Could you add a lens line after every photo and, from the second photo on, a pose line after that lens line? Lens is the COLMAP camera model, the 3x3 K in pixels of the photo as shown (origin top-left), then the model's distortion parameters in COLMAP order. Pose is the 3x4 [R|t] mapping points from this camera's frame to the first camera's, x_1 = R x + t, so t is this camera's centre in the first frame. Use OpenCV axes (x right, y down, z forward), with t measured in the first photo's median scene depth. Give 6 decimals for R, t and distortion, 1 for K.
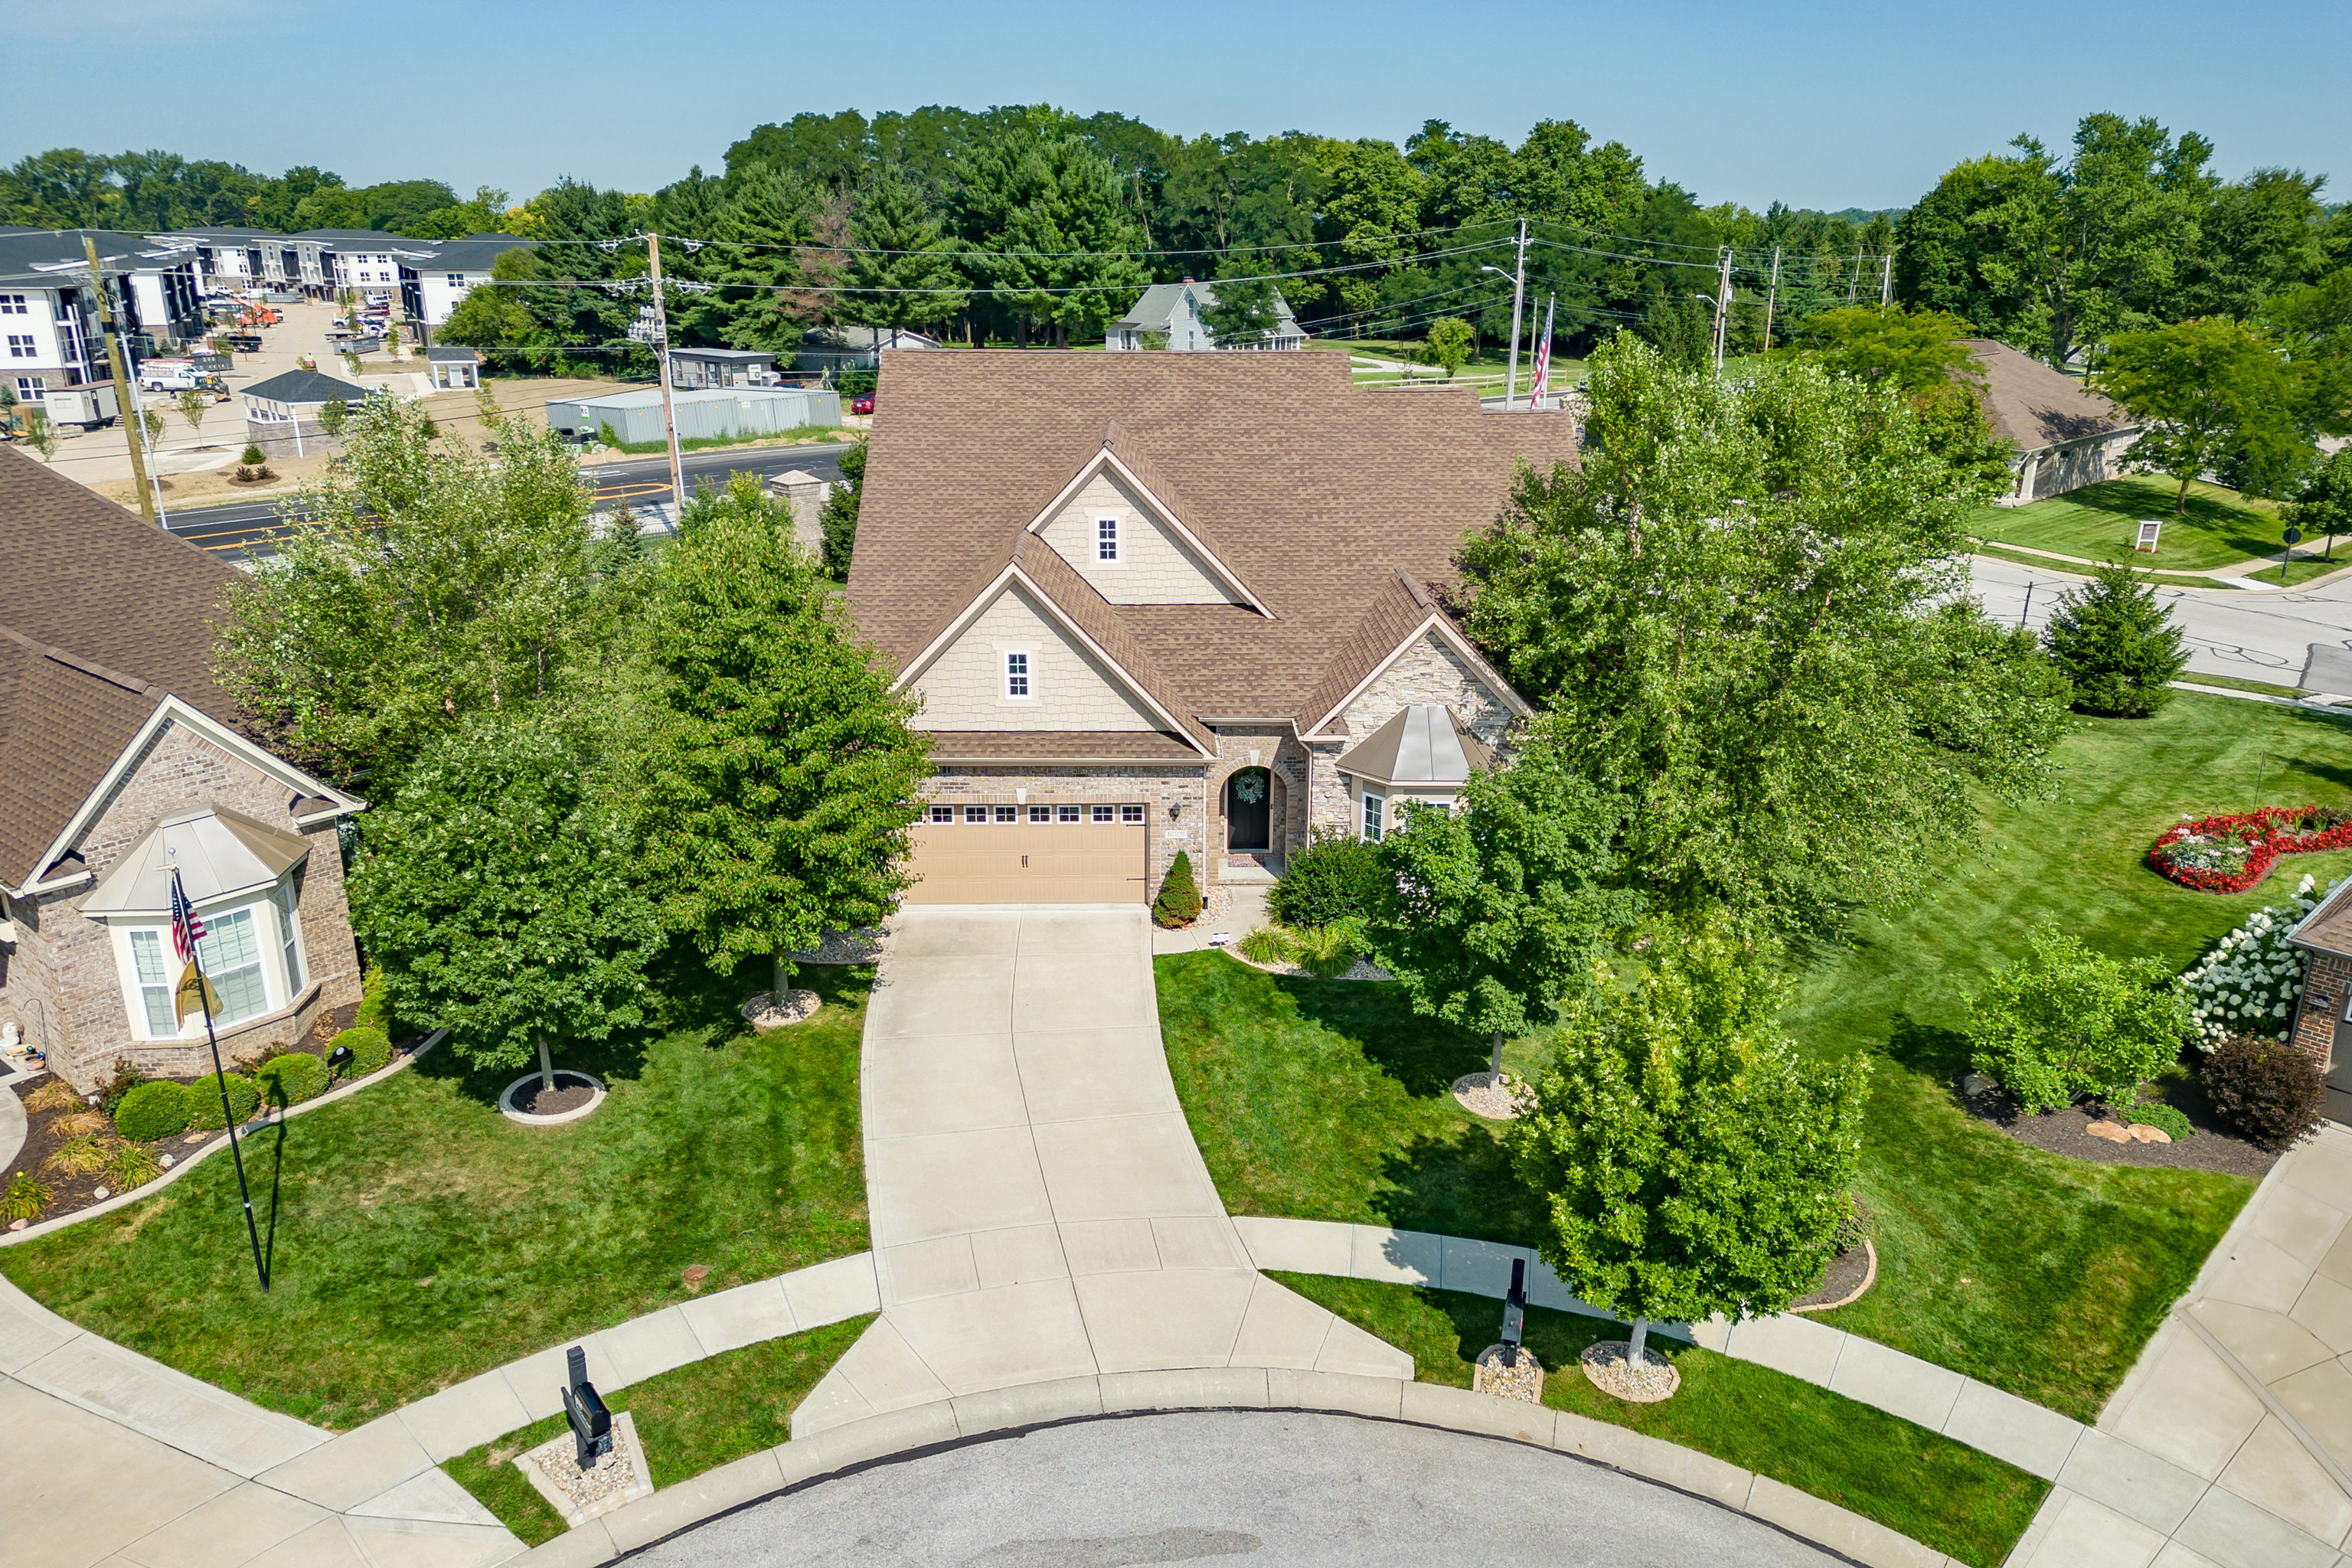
lens RADIAL K [[1644.5, 0, 1170.6], [0, 1644.5, 776.5], [0, 0, 1]] dist [0.078030, -0.077566]
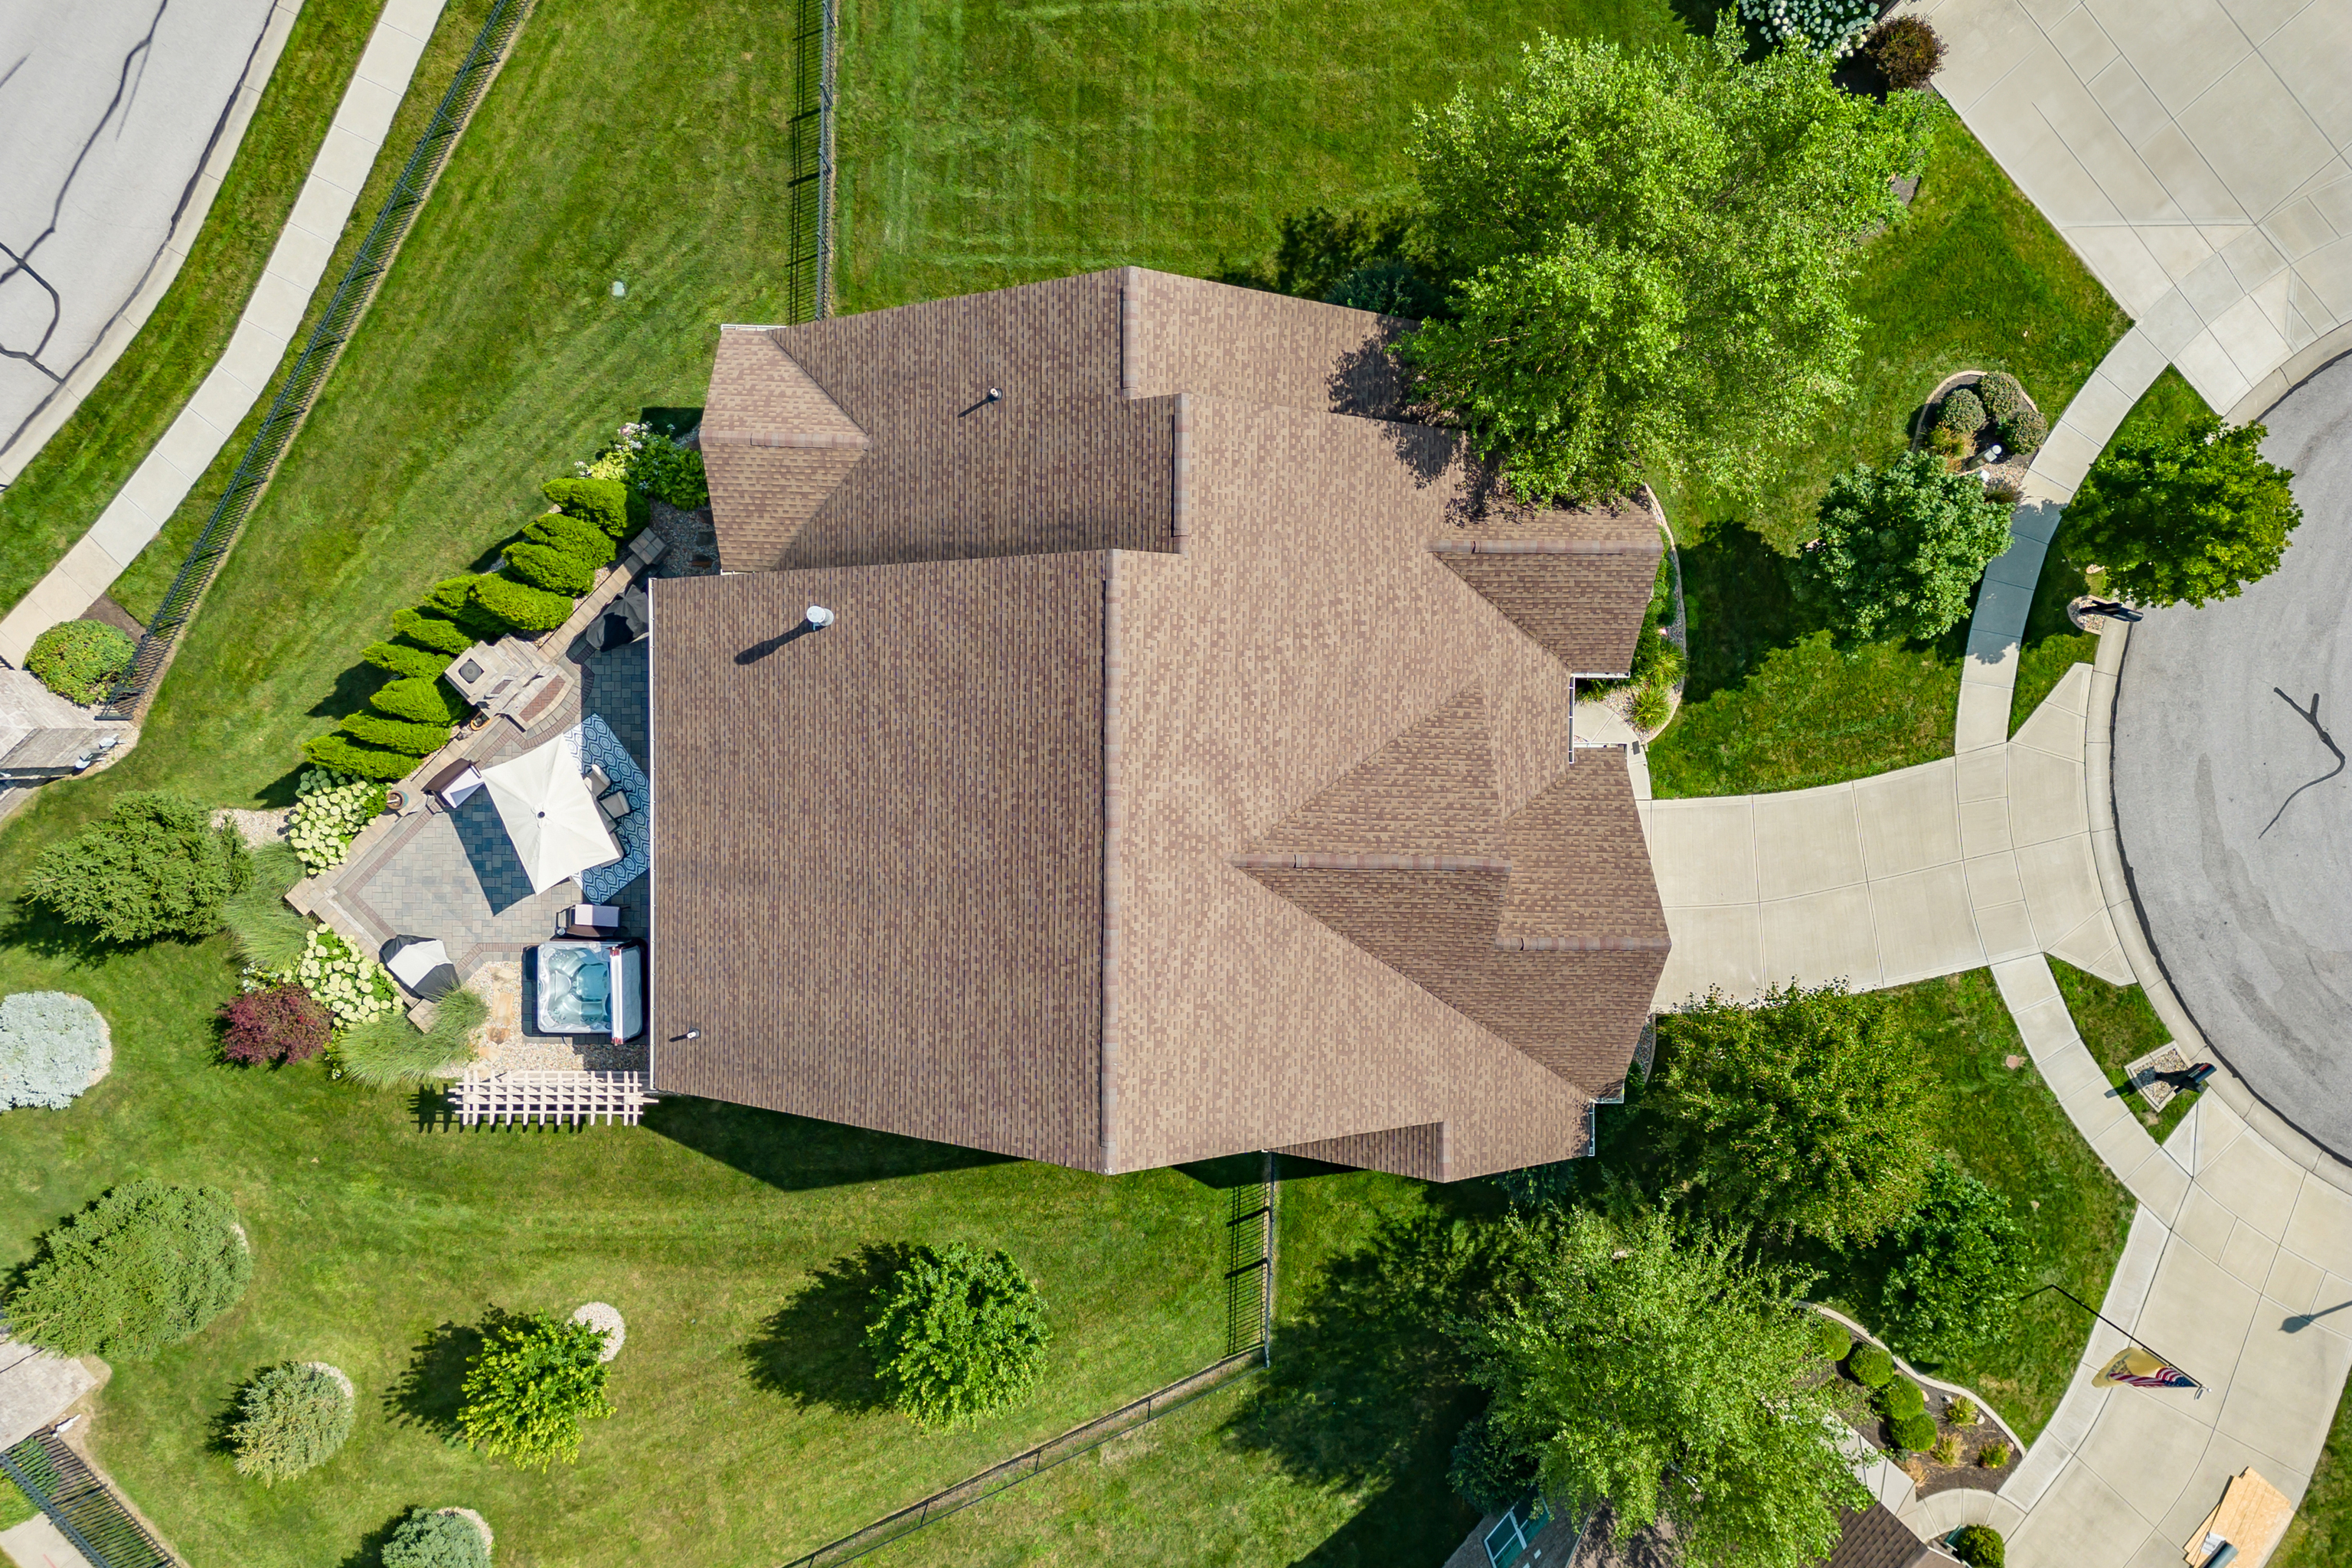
lens RADIAL K [[1644.5, 0, 1170.6], [0, 1644.5, 776.5], [0, 0, 1]] dist [0.078030, -0.077566]
pose [[0.019907, -0.999403, -0.028232, 0.042653], [0.323744, -0.020272, 0.945927, -1.469074], [-0.945935, -0.027971, 0.323147, 1.133420]]
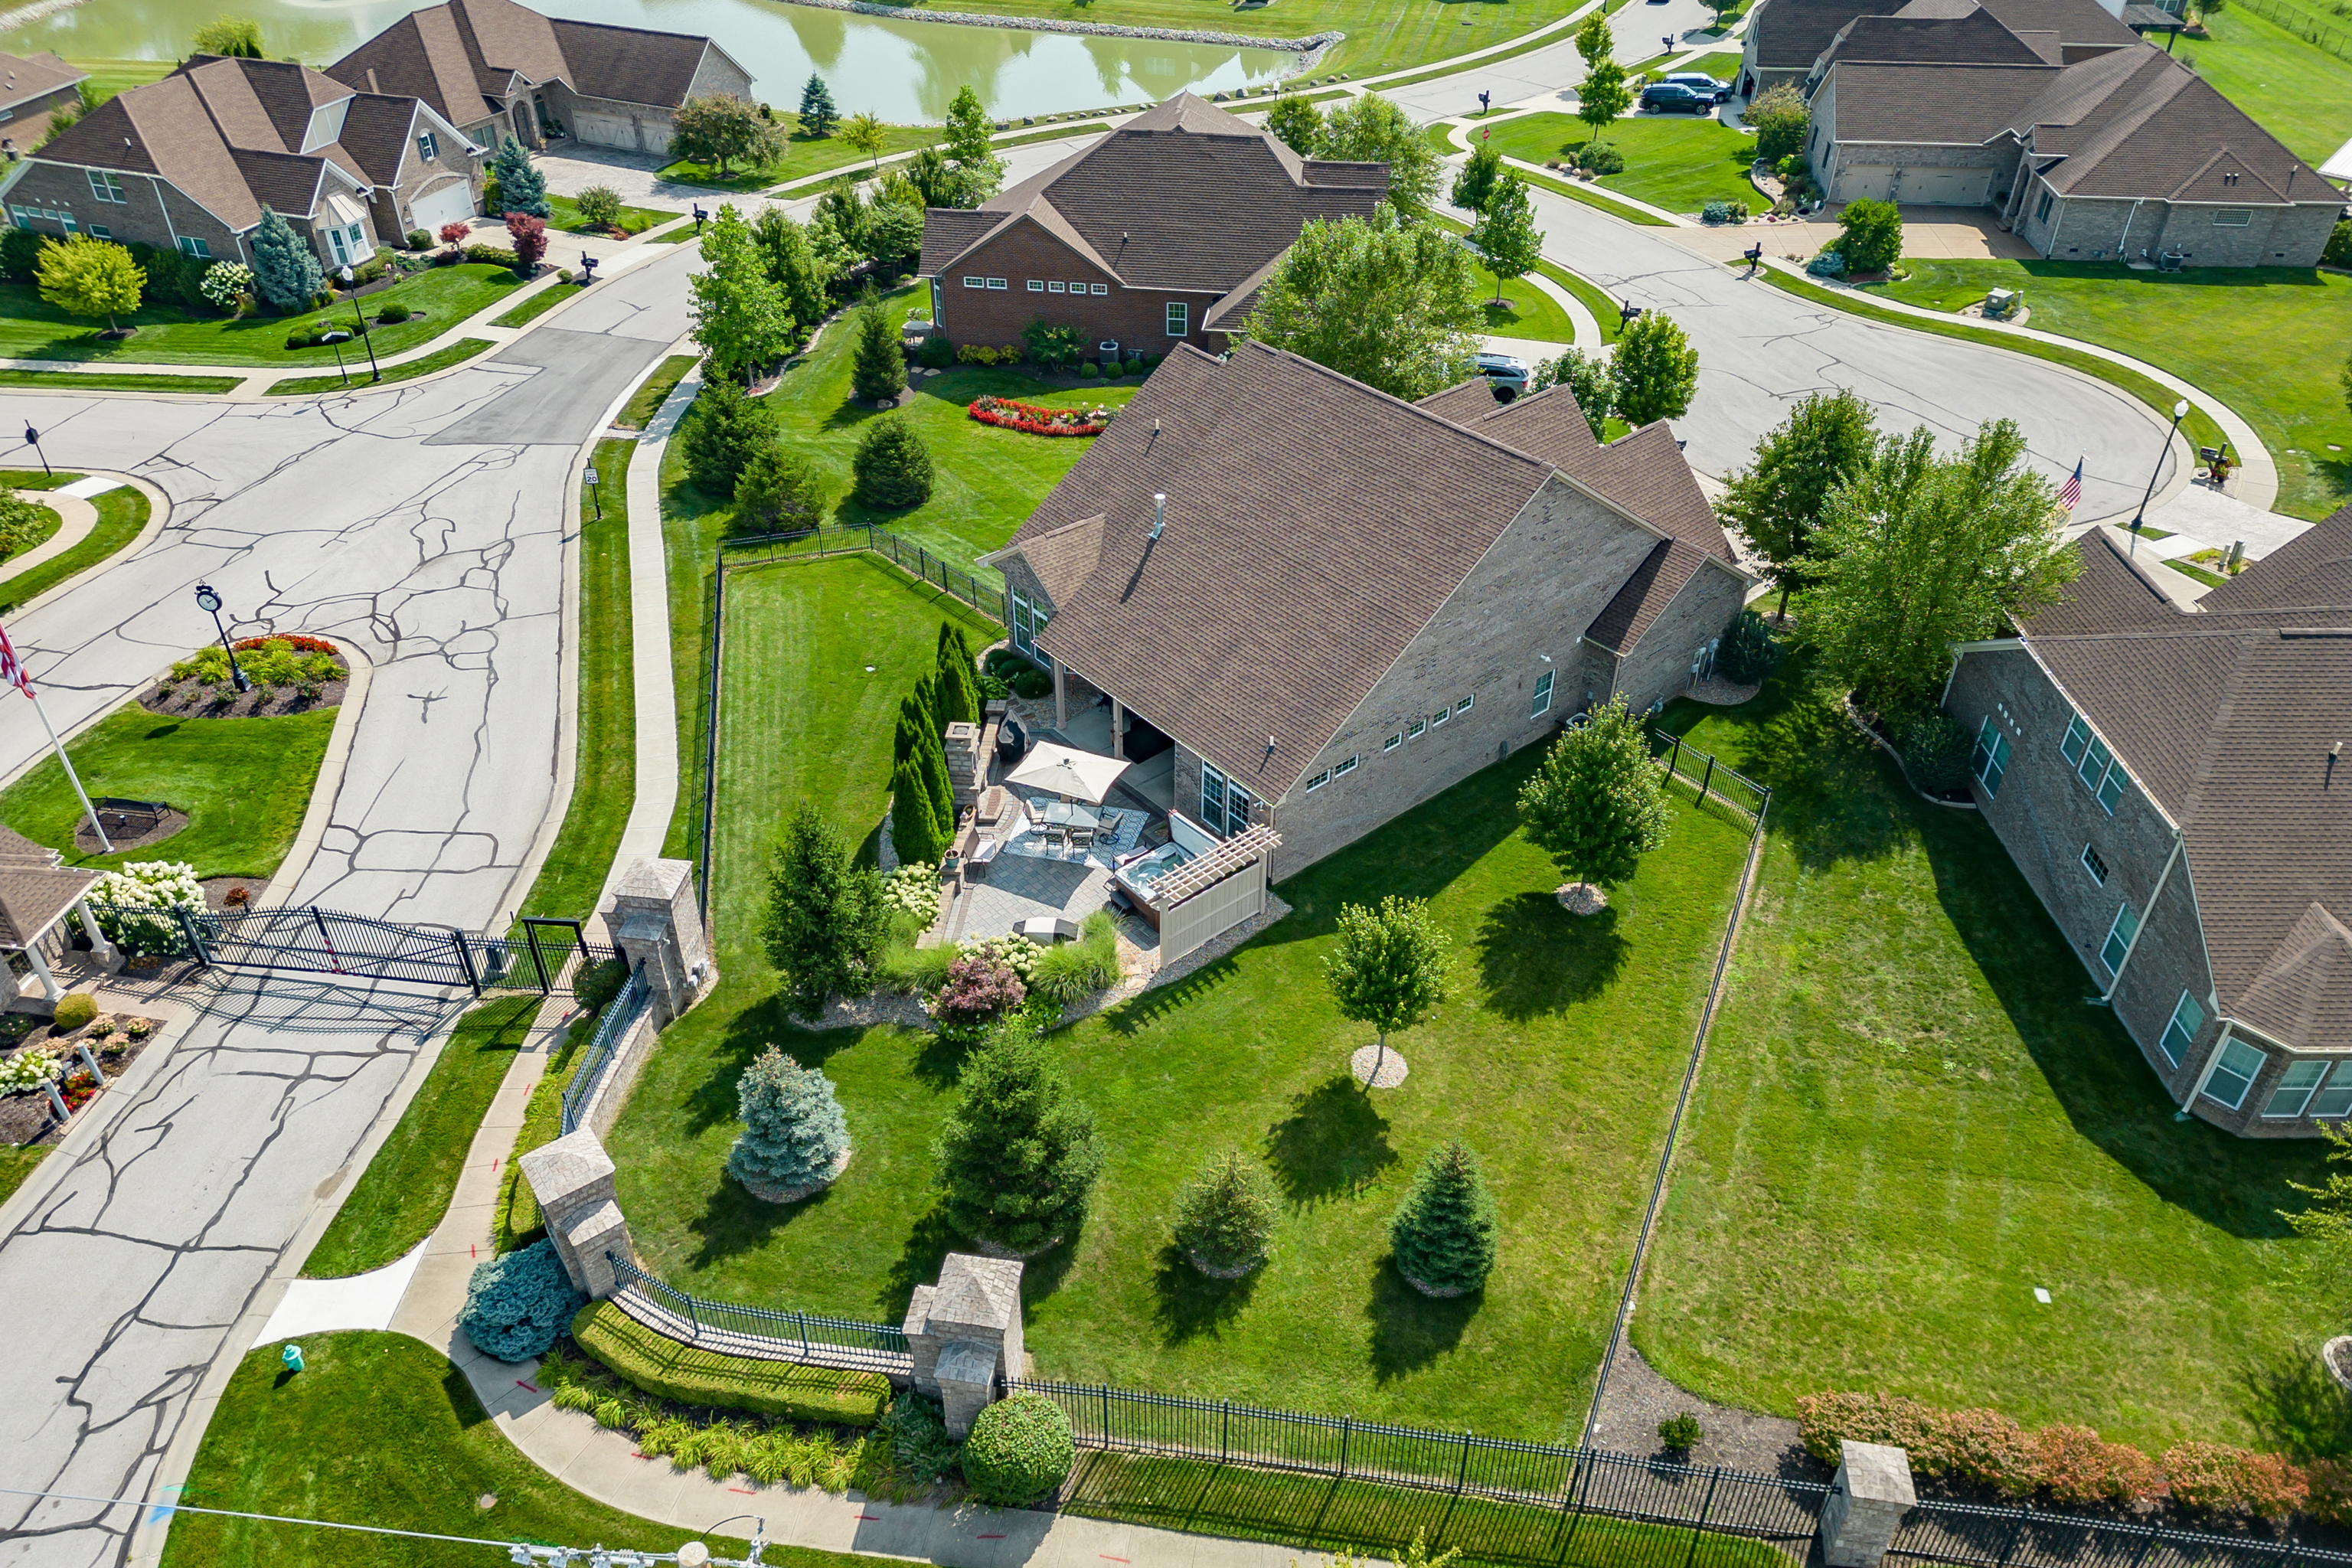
lens RADIAL K [[1644.5, 0, 1170.6], [0, 1644.5, 776.5], [0, 0, 1]] dist [0.078030, -0.077566]
pose [[-0.632243, -0.461736, 0.622149, -1.267595], [0.244189, 0.643327, 0.725604, -1.588520], [-0.735283, 0.610680, -0.293989, 2.571714]]
